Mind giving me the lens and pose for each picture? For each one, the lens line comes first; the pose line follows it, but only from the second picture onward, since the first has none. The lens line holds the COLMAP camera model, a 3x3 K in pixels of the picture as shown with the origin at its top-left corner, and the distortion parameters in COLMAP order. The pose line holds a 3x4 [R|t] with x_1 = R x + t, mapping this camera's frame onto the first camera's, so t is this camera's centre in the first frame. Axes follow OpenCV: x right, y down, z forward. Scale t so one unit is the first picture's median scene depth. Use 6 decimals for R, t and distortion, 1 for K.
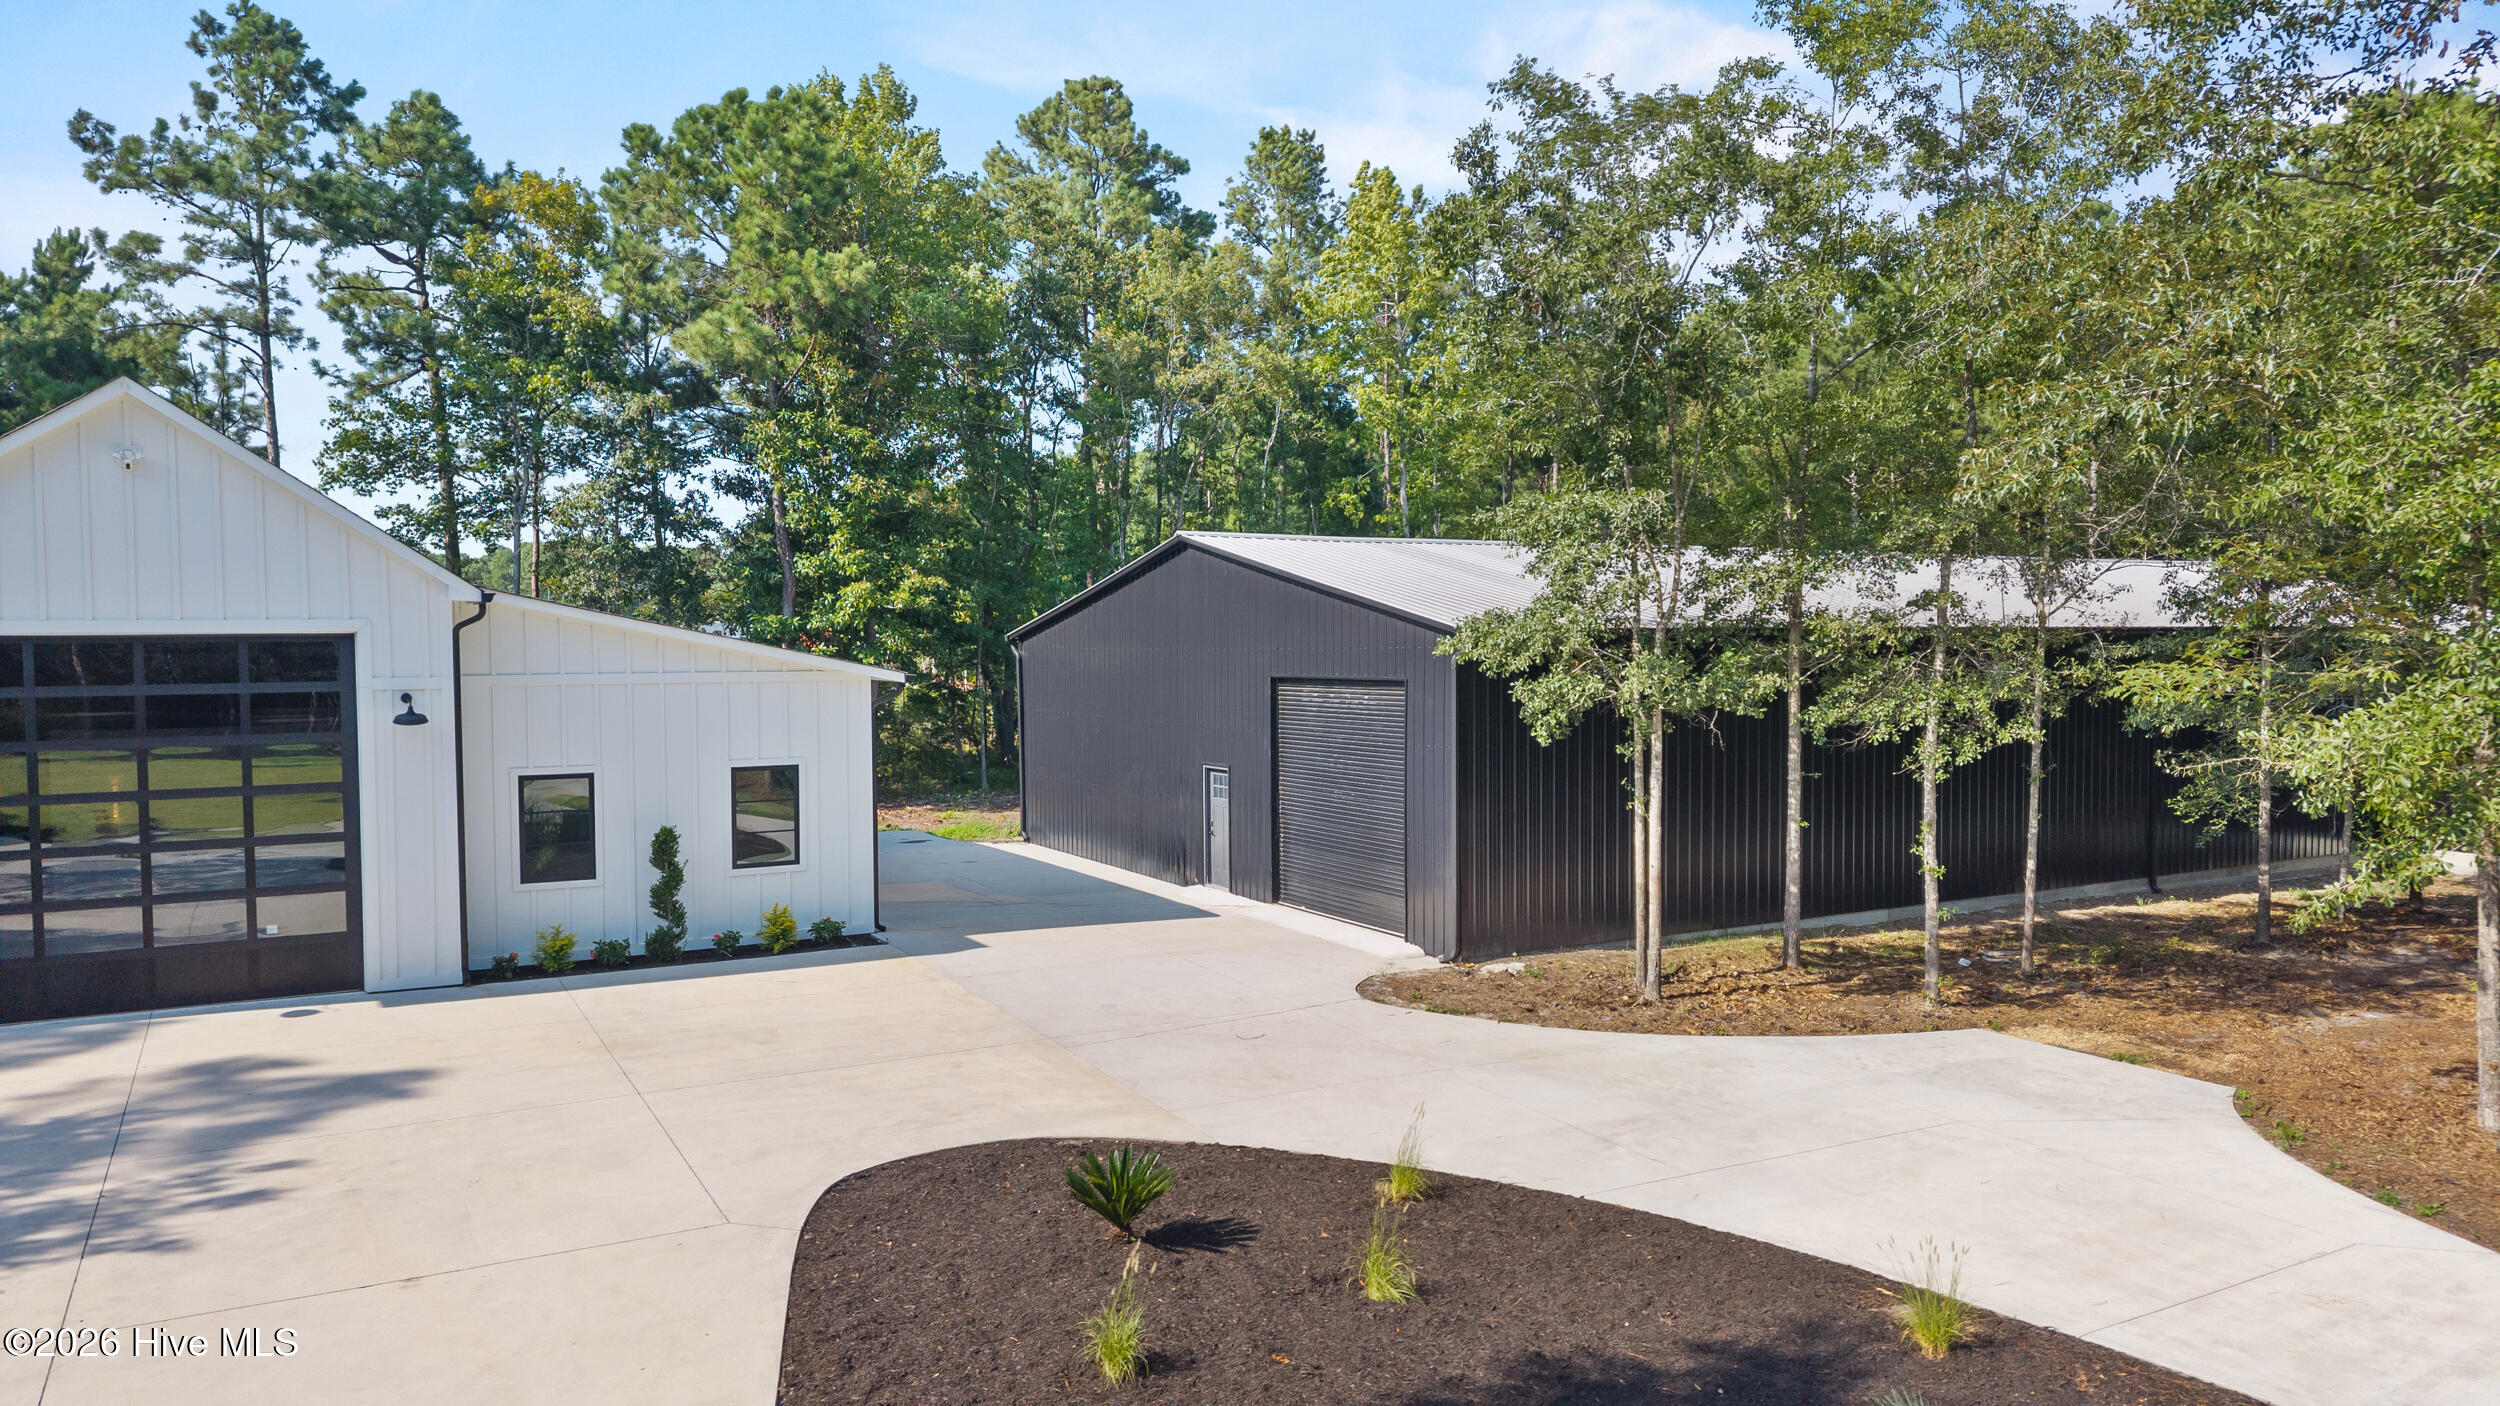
lens RADIAL K [[1666.5, 0, 1250.0], [0, 1666.5, 703.0], [0, 0, 1]] dist [0.053649, -0.073615]
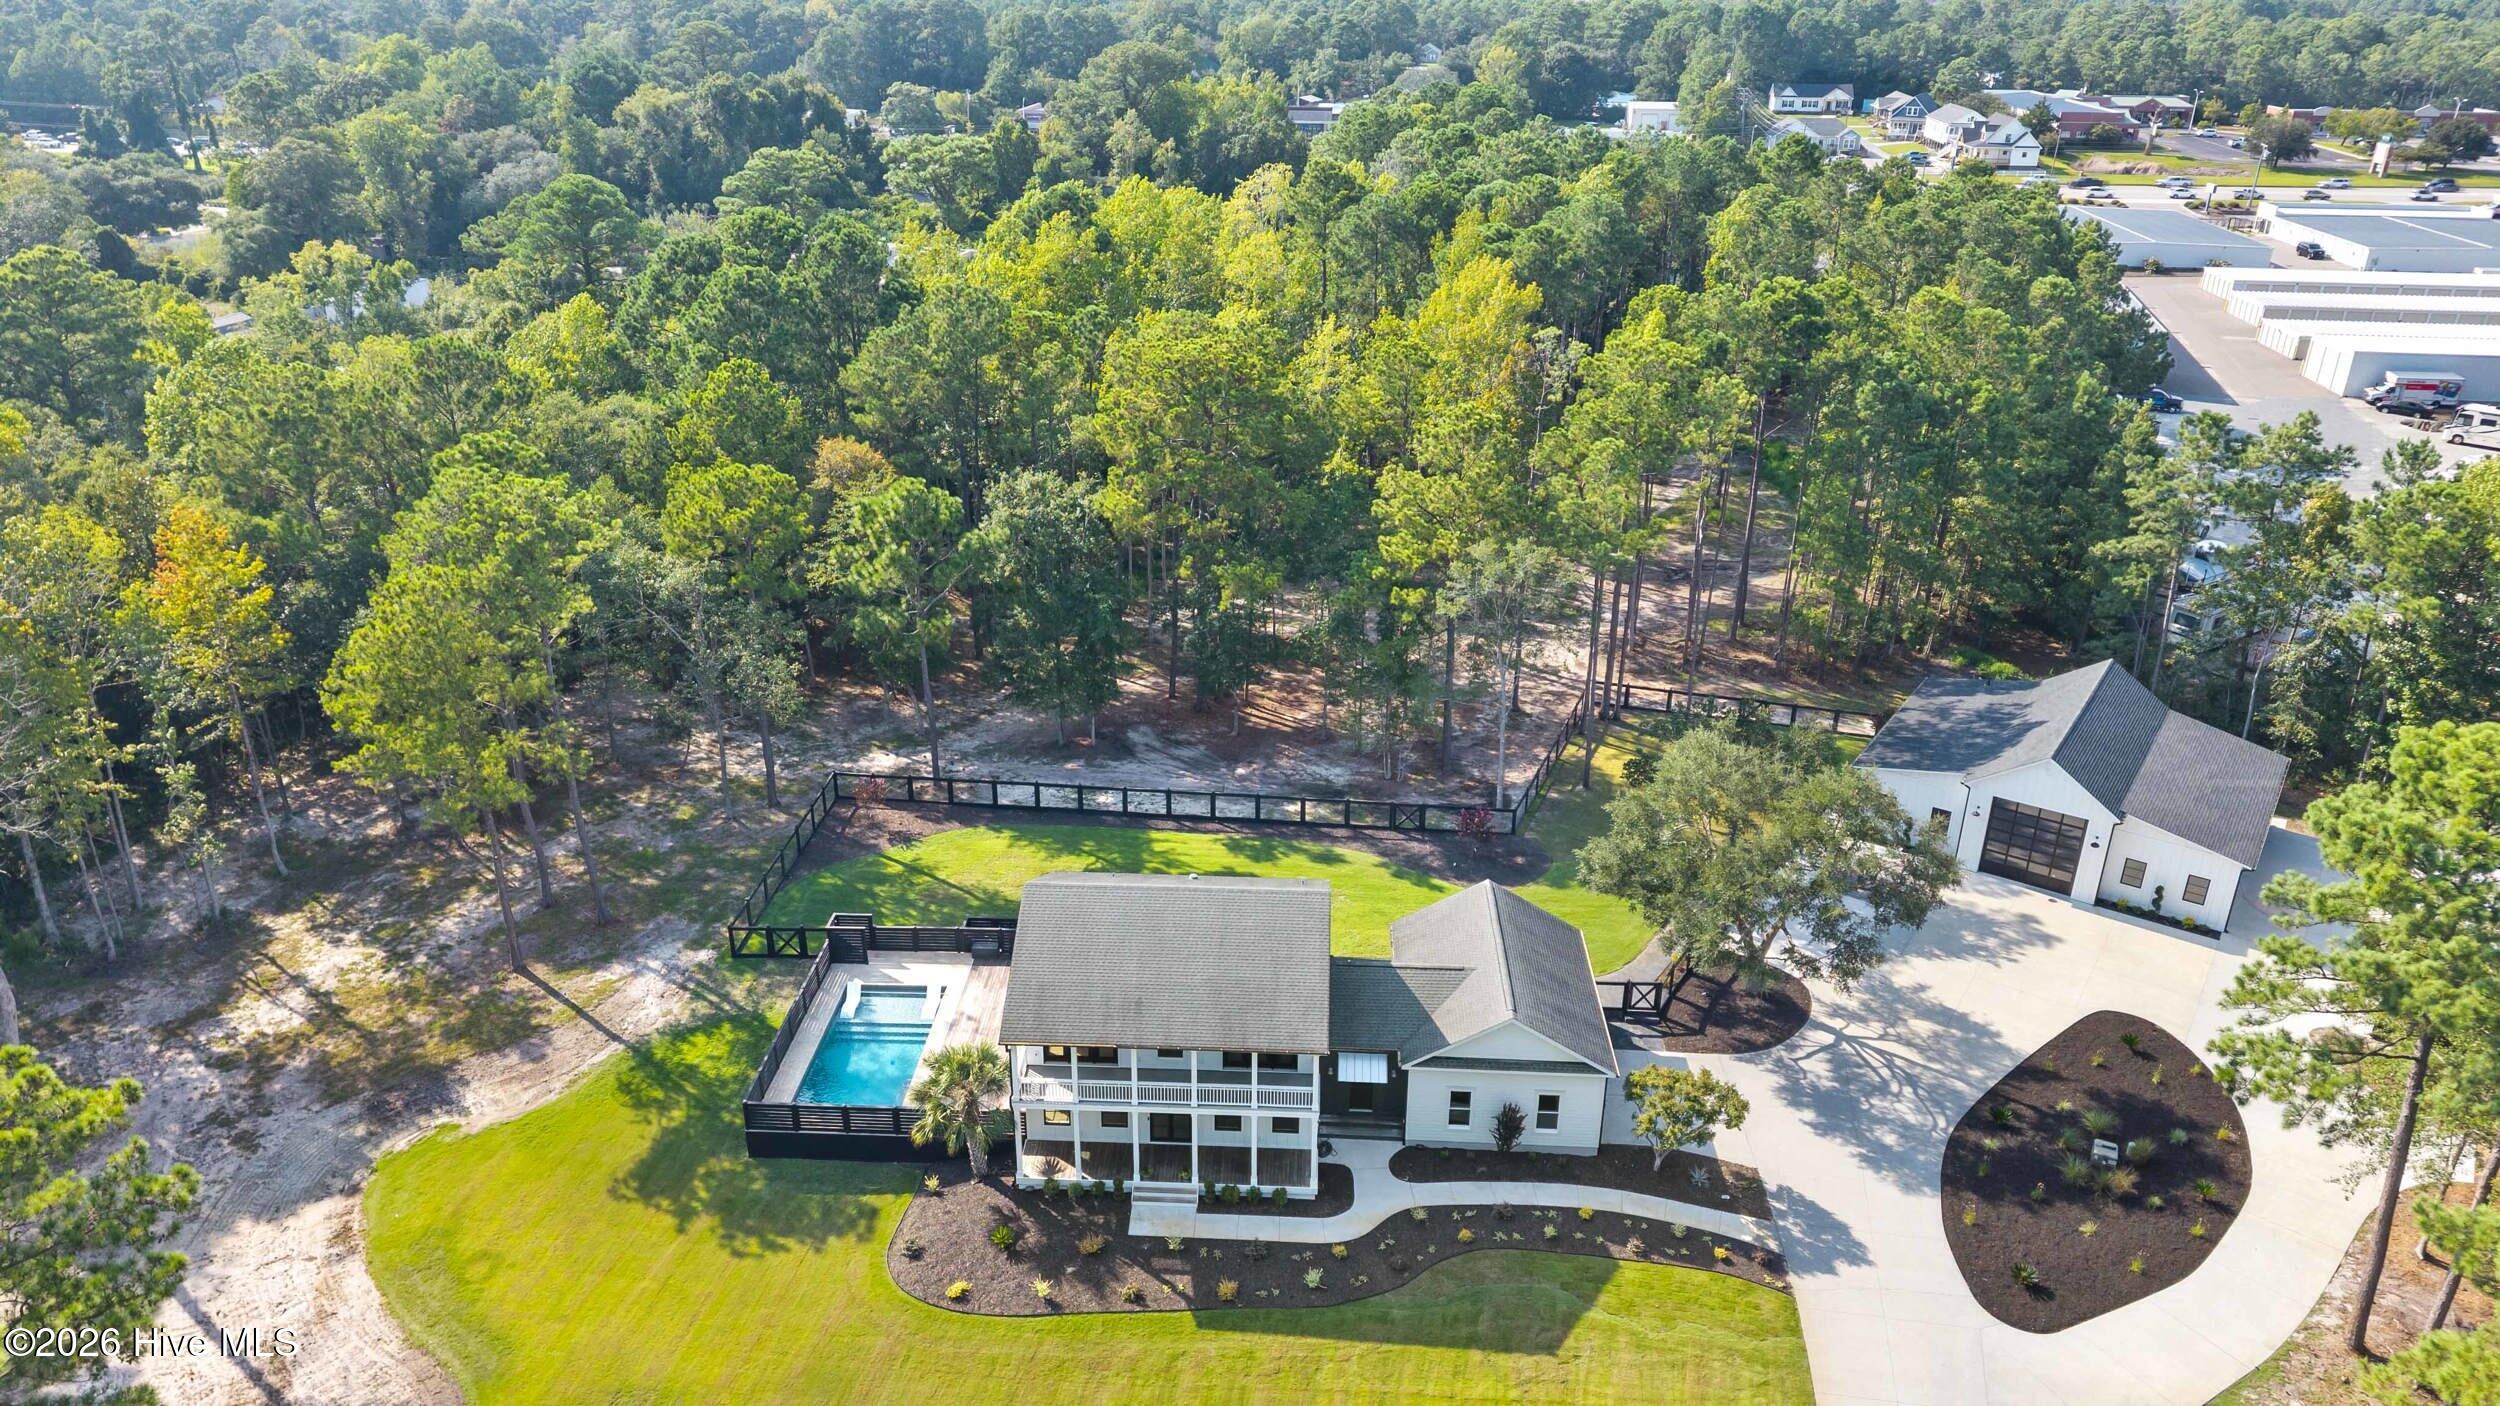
lens RADIAL K [[1653.1, 0, 1250.0], [0, 1653.1, 703.0], [0, 0, 1]] dist [0.071969, -0.111104]
pose [[0.422779, 0.377586, -0.823824, 1.497761], [-0.048284, 0.917159, 0.395586, -1.477657], [0.904946, -0.127467, 0.405987, -1.992520]]
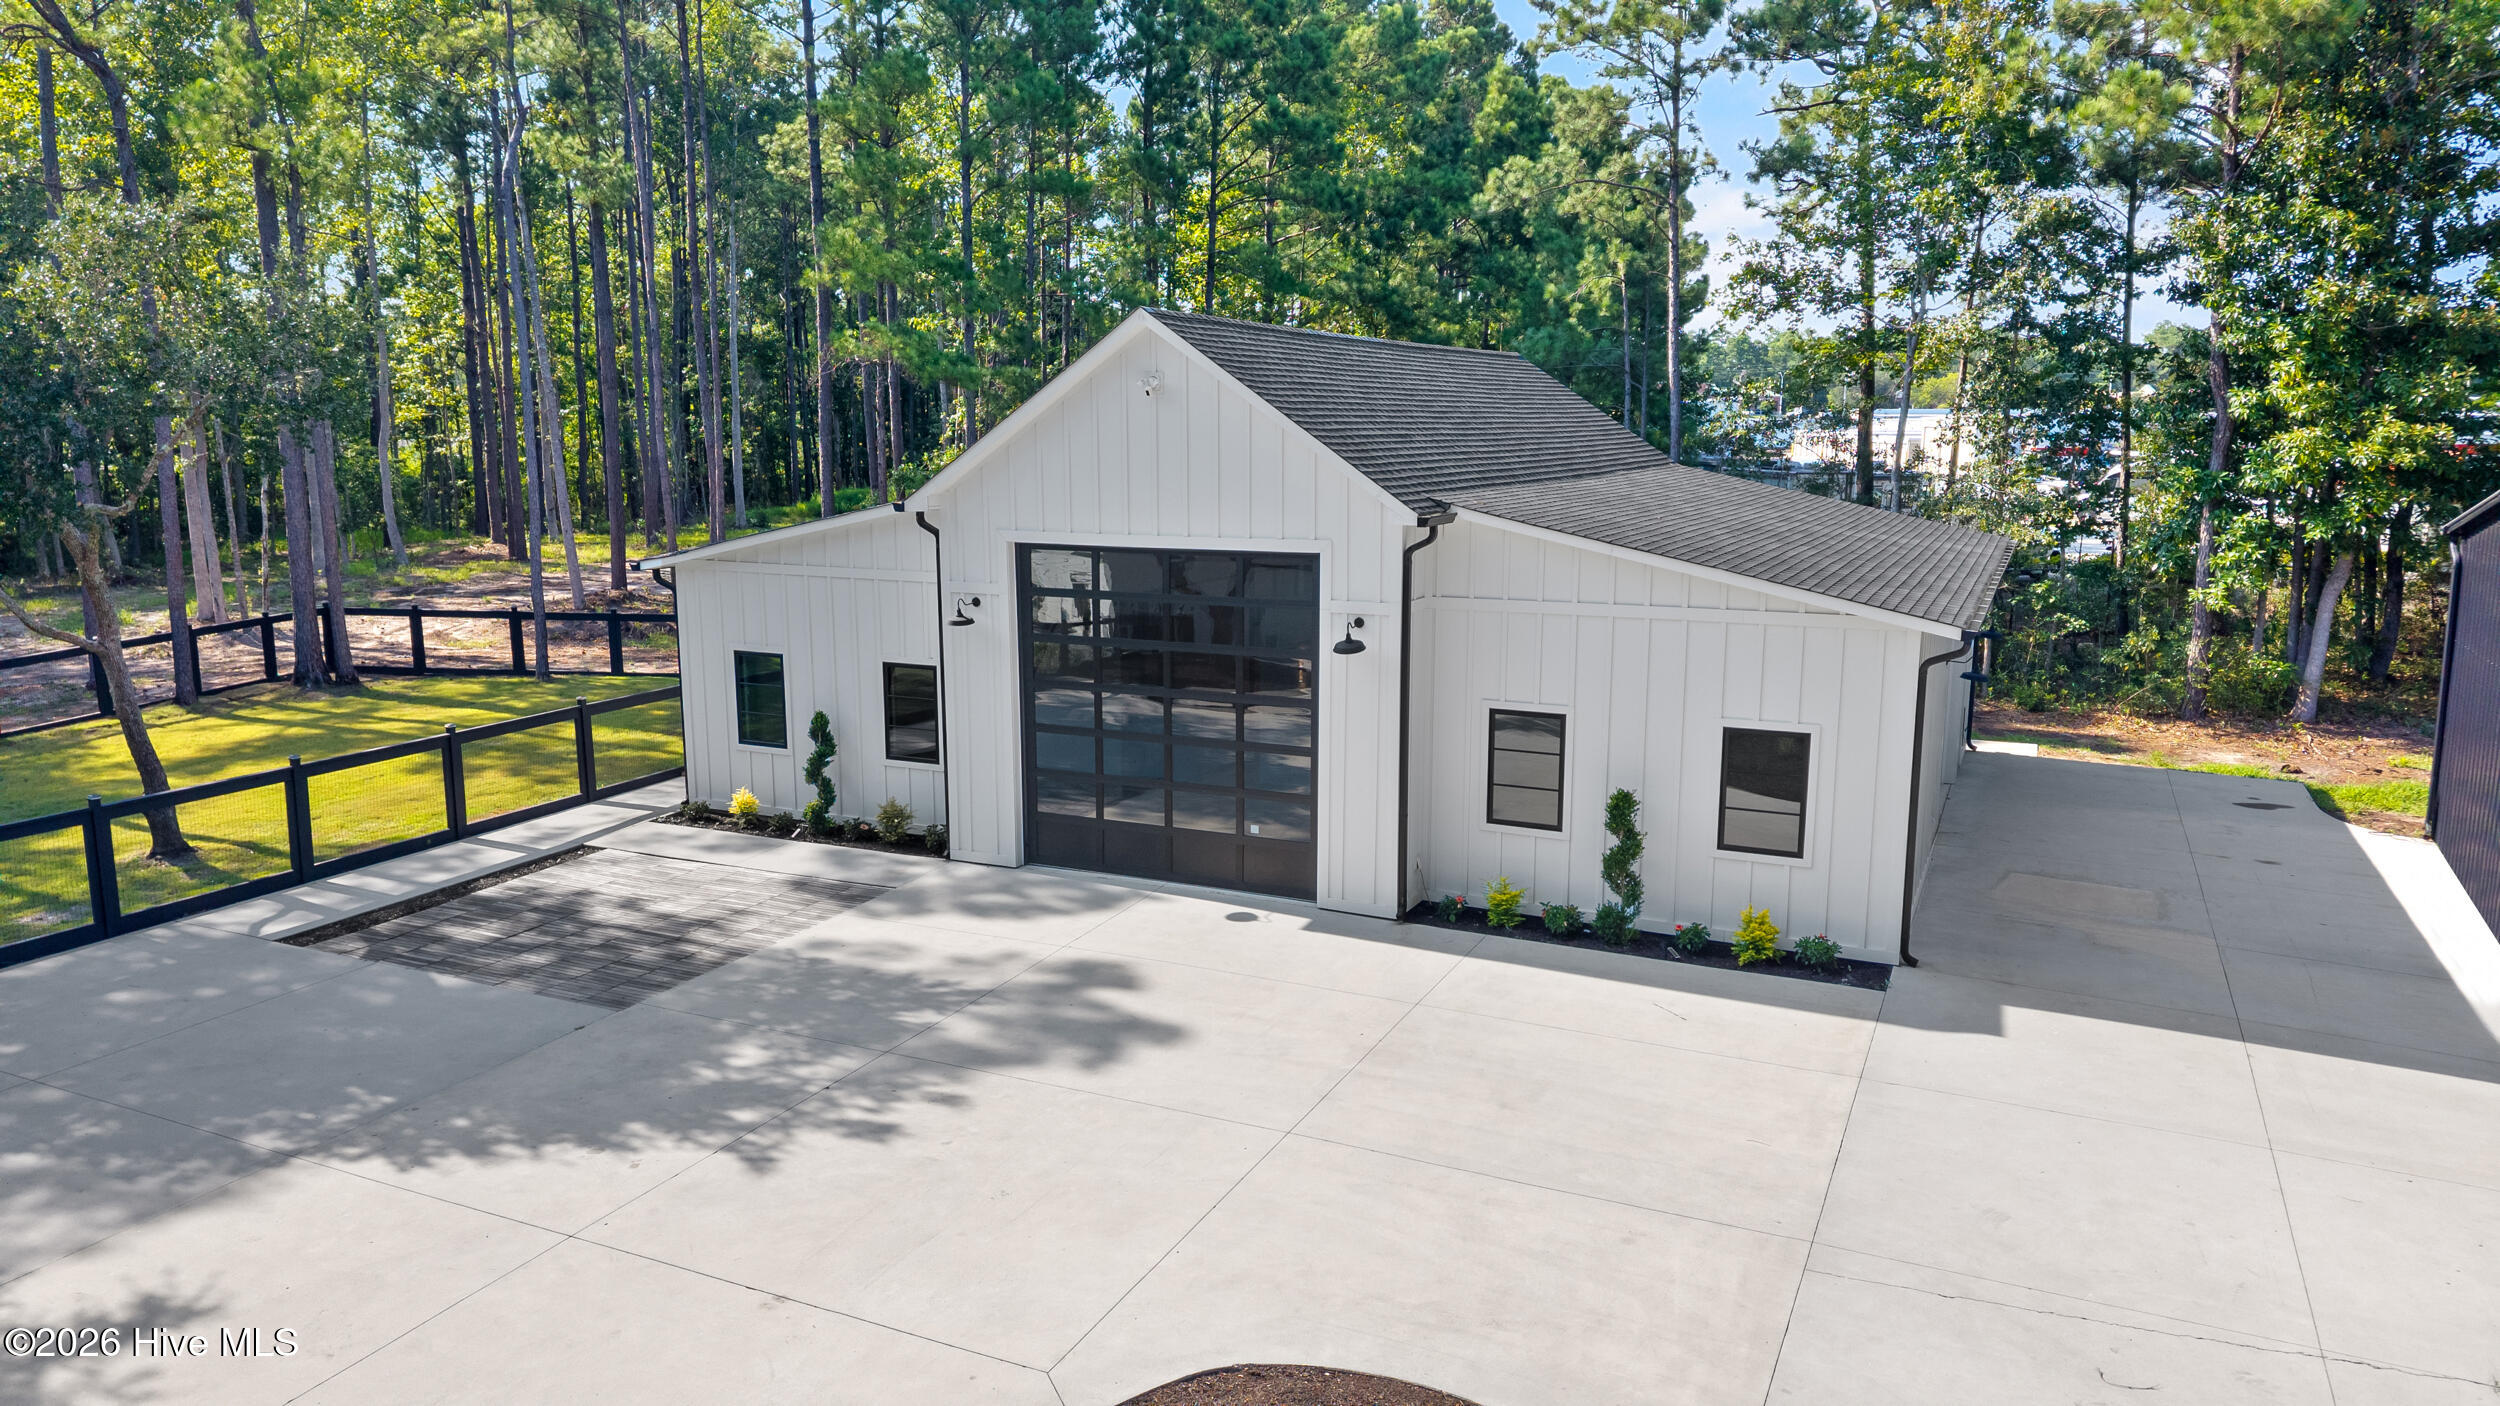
lens RADIAL K [[1666.5, 0, 1250.0], [0, 1666.5, 703.0], [0, 0, 1]] dist [0.053649, -0.073615]
pose [[0.562836, 0.146872, -0.813415, 0.209626], [-0.036952, 0.987574, 0.152750, -0.084811], [0.825742, -0.055916, 0.561270, 0.342095]]
